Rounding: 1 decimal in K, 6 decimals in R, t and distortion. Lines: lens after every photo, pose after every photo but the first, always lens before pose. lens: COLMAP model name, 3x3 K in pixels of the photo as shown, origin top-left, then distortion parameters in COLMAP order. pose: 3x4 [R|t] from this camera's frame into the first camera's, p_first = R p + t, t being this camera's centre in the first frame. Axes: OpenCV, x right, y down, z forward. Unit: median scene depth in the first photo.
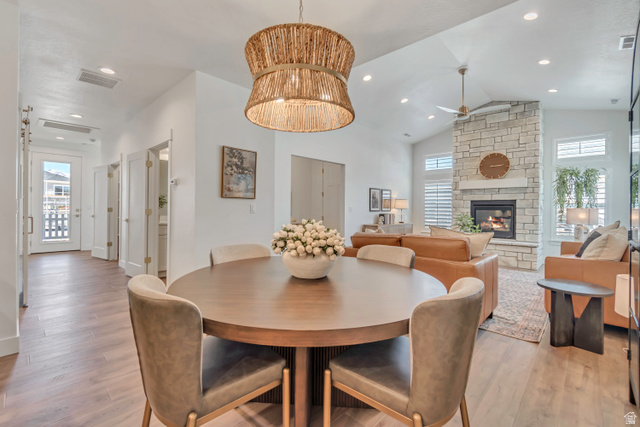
lens RADIAL K [[286.8, 0, 320.7], [0, 286.8, 209.4], [0, 0, 1]] dist [0.009765, -0.000747]
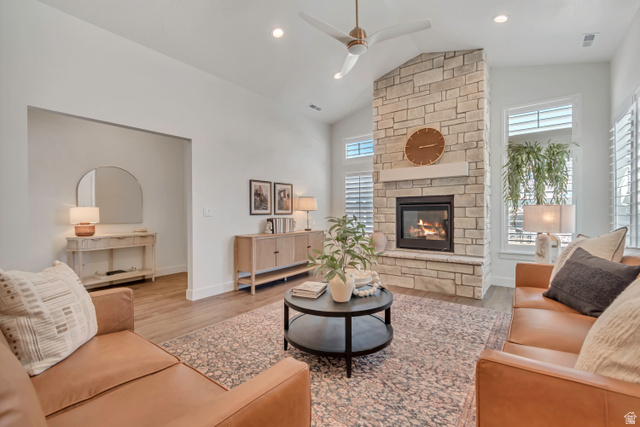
lens RADIAL K [[286.8, 0, 318.8], [0, 286.8, 214.9], [0, 0, 1]] dist [0.009765, -0.000747]
pose [[0.994450, -0.015647, 0.104044, 0.285686], [0.014997, 0.999863, 0.007033, 0.004855], [-0.104139, -0.005433, 0.994548, 0.350412]]
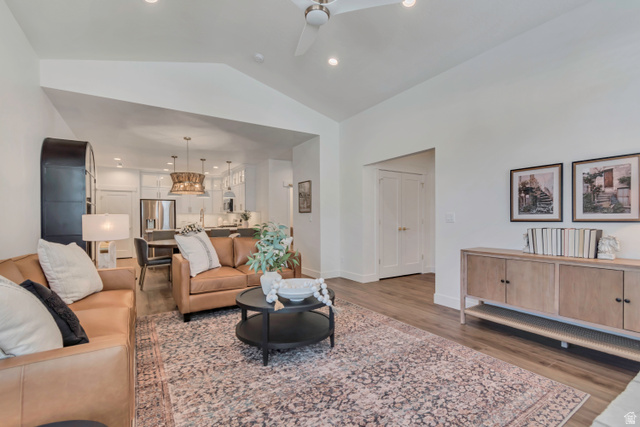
lens RADIAL K [[286.8, 0, 319.3], [0, 286.8, 218.8], [0, 0, 1]] dist [0.009765, -0.000747]
pose [[-0.251301, -0.009425, -0.967863, 0.760454], [0.000621, 0.999951, -0.009899, 0.007437], [0.967909, -0.003089, -0.251283, 0.898734]]
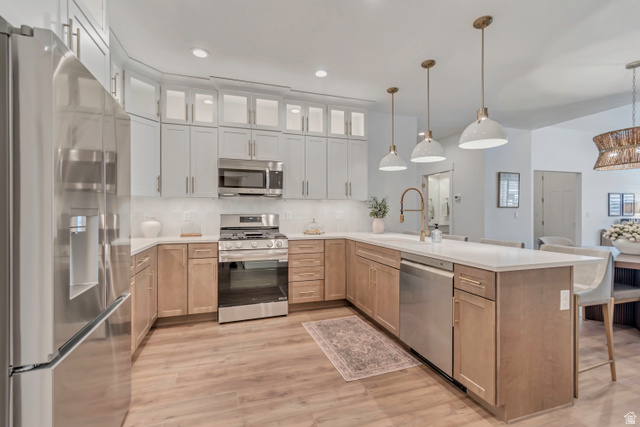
lens RADIAL K [[283.3, 0, 317.8], [0, 283.3, 214.9], [0, 0, 1]] dist [0.001812, 0.000068]
pose [[0.870023, -0.005692, -0.492978, -0.248885], [0.006566, 0.999978, 0.000042, -0.004720], [0.492967, -0.003274, 0.870042, -0.410096]]
